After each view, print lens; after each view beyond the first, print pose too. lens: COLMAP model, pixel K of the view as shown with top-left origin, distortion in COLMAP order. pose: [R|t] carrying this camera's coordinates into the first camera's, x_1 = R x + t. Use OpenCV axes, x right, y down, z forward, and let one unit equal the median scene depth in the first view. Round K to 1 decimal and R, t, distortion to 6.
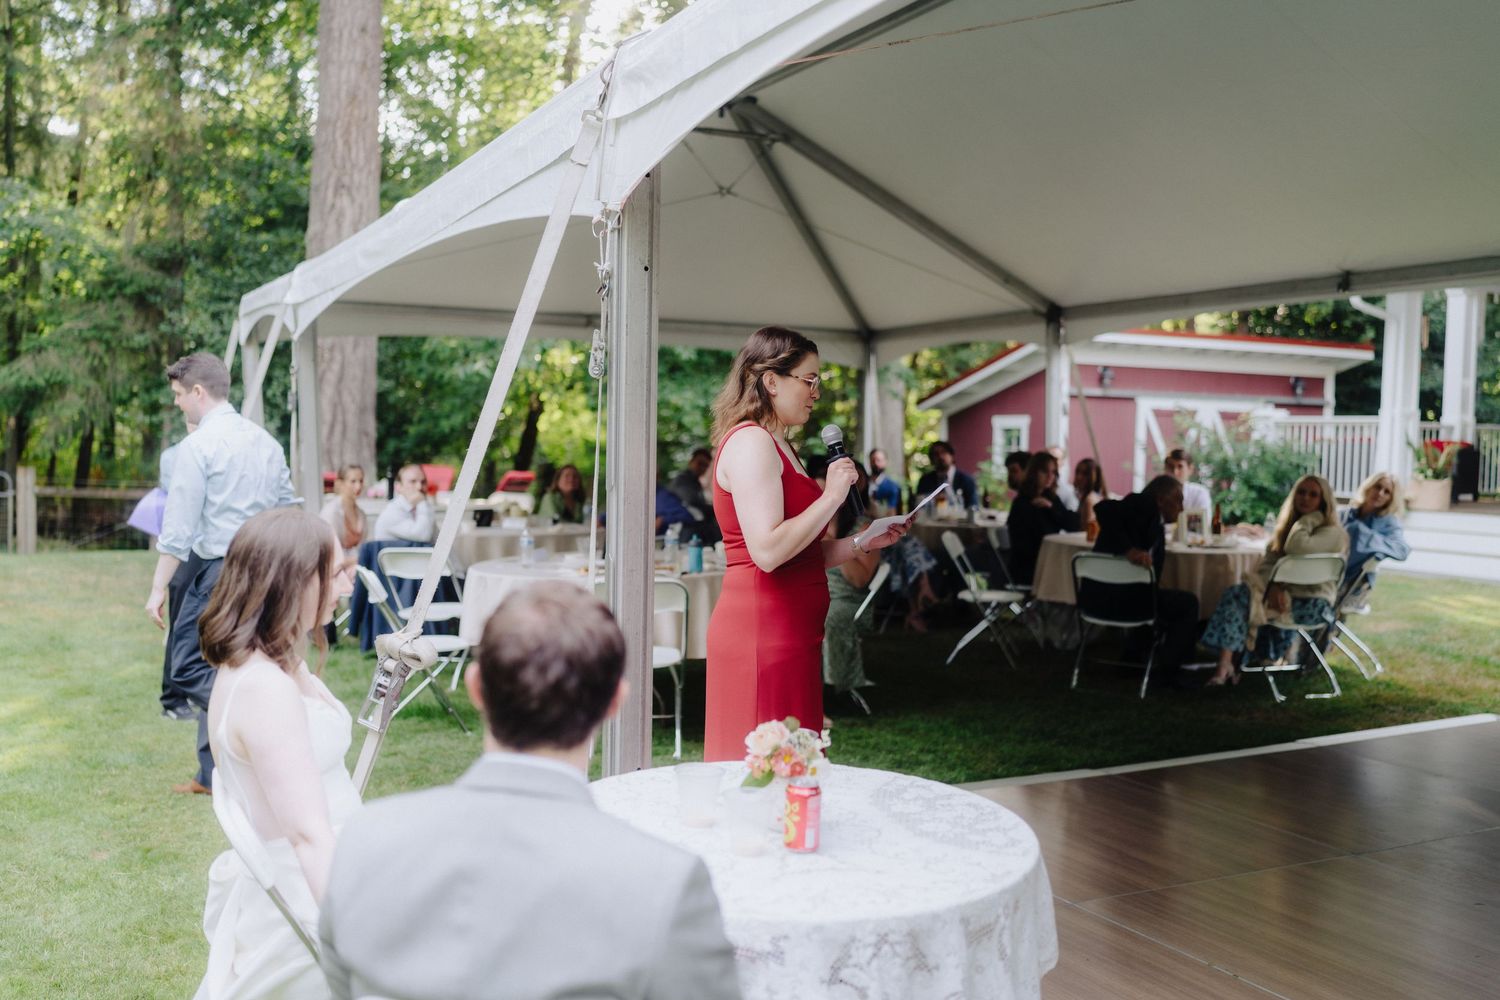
lens RADIAL K [[1474.1, 0, 743.4], [0, 1474.1, 490.4], [0, 0, 1]] dist [0.002349, 0.000000]
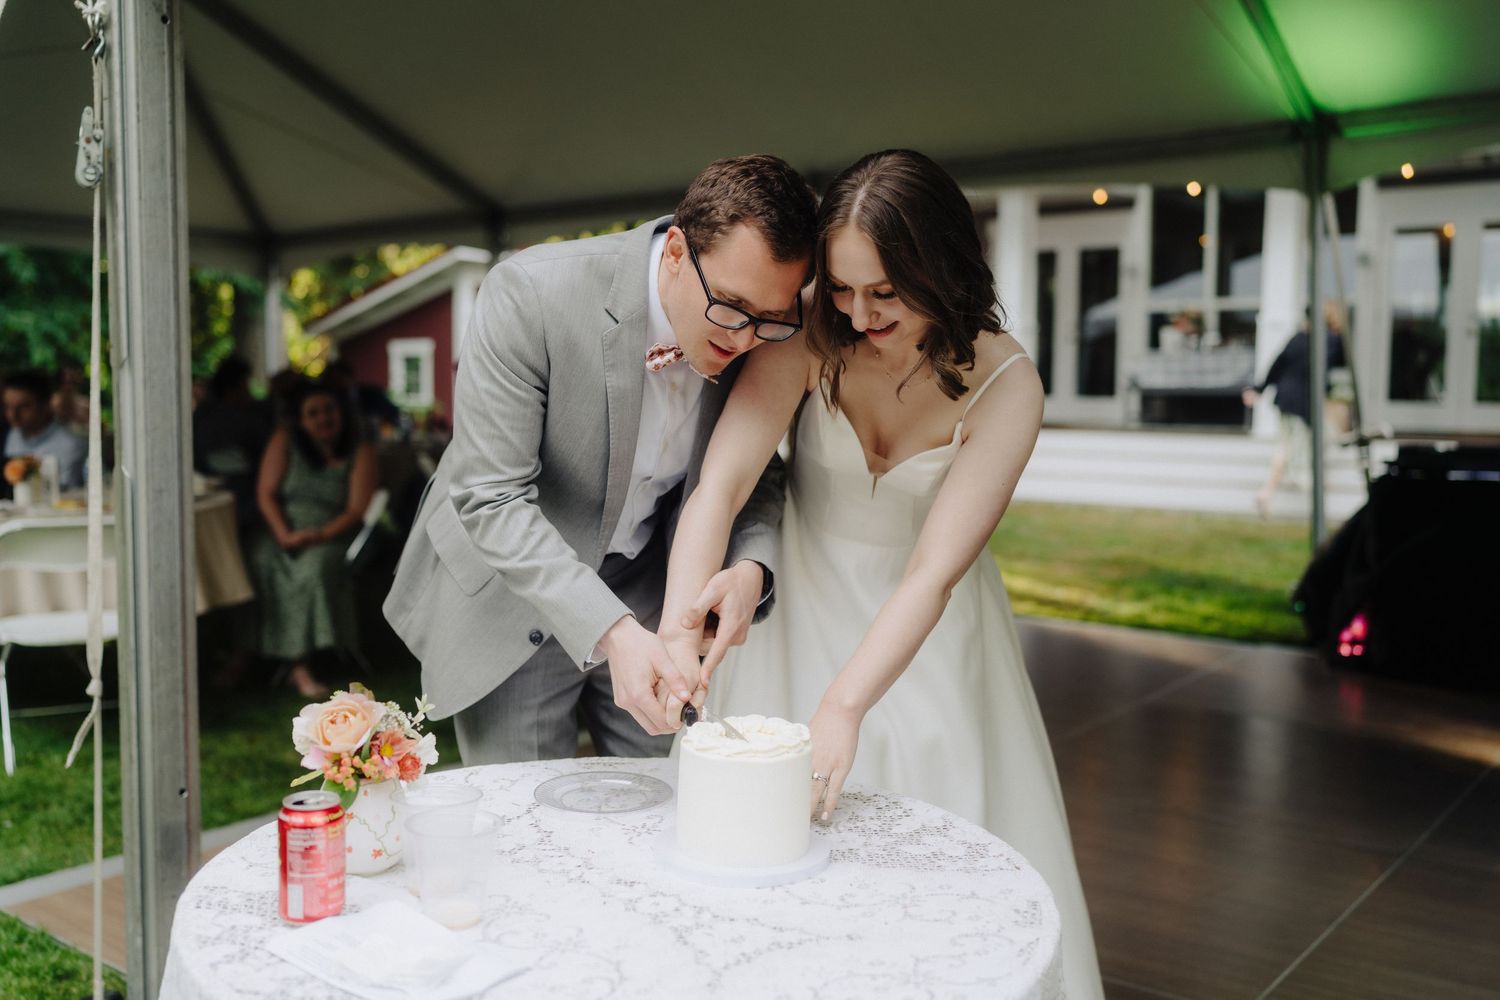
lens RADIAL K [[1474.1, 0, 749.0], [0, 1474.1, 503.3], [0, 0, 1]] dist [0.002349, 0.000000]
pose [[0.904901, -0.046150, 0.423112, -0.066928], [0.025759, 0.998220, 0.053789, 0.018217], [-0.424841, -0.037775, 0.904480, 0.173163]]
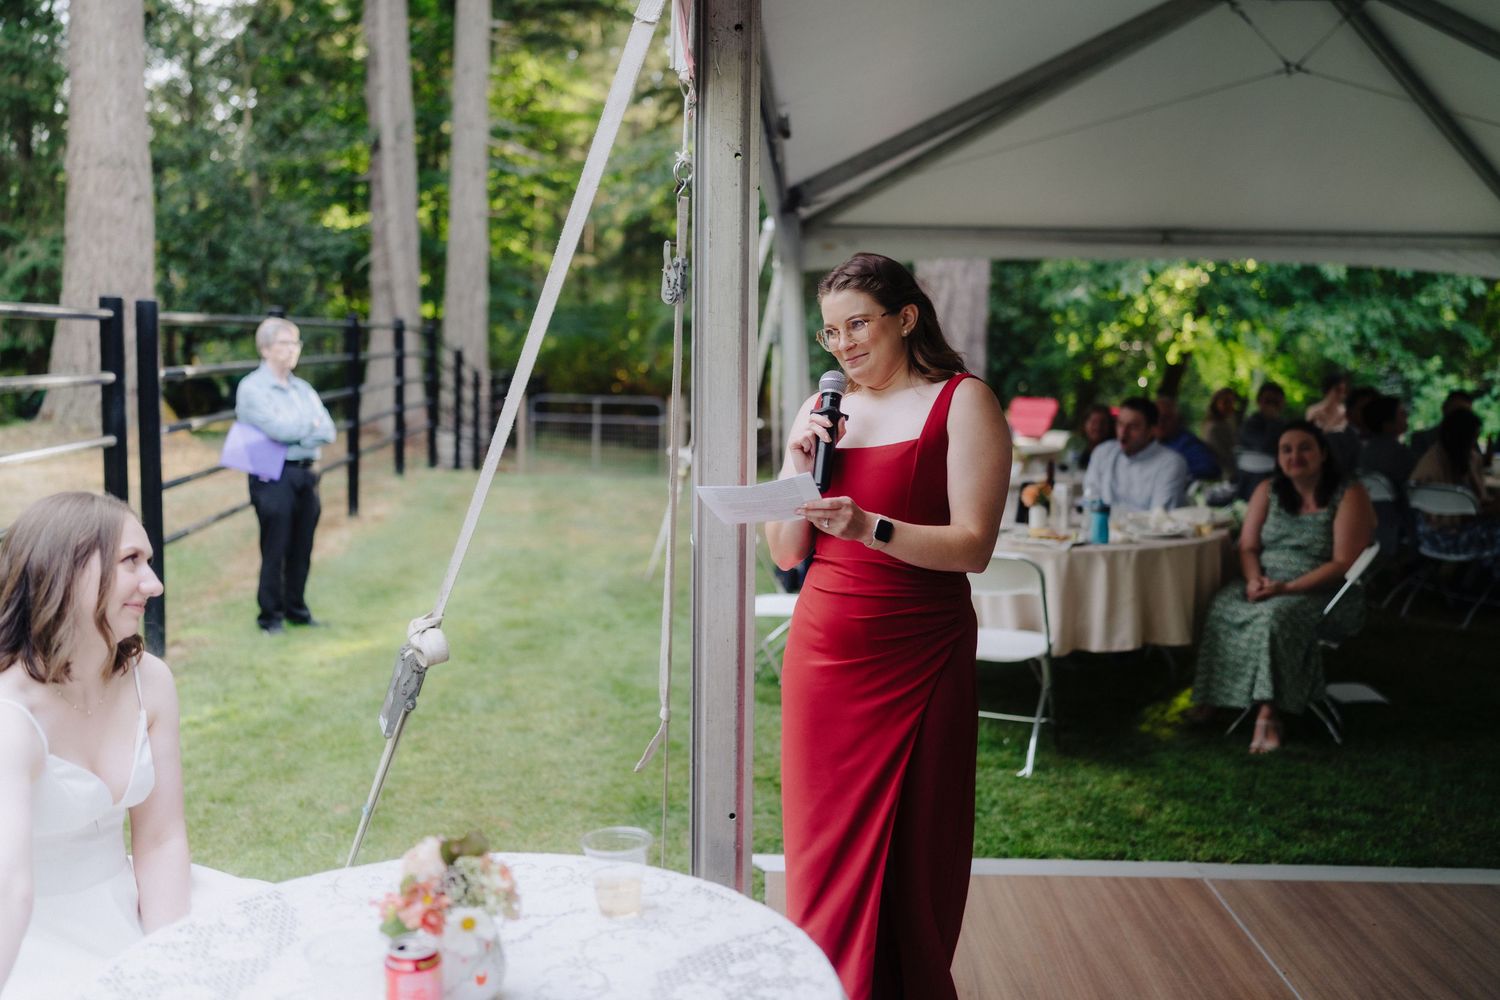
lens RADIAL K [[1474.1, 0, 741.3], [0, 1474.1, 504.9], [0, 0, 1]] dist [0.002349, 0.000000]
pose [[0.879270, 0.049139, -0.473783, 0.169936], [-0.021483, 0.997743, 0.063613, -0.012595], [0.475840, -0.045755, 0.878341, 0.193471]]
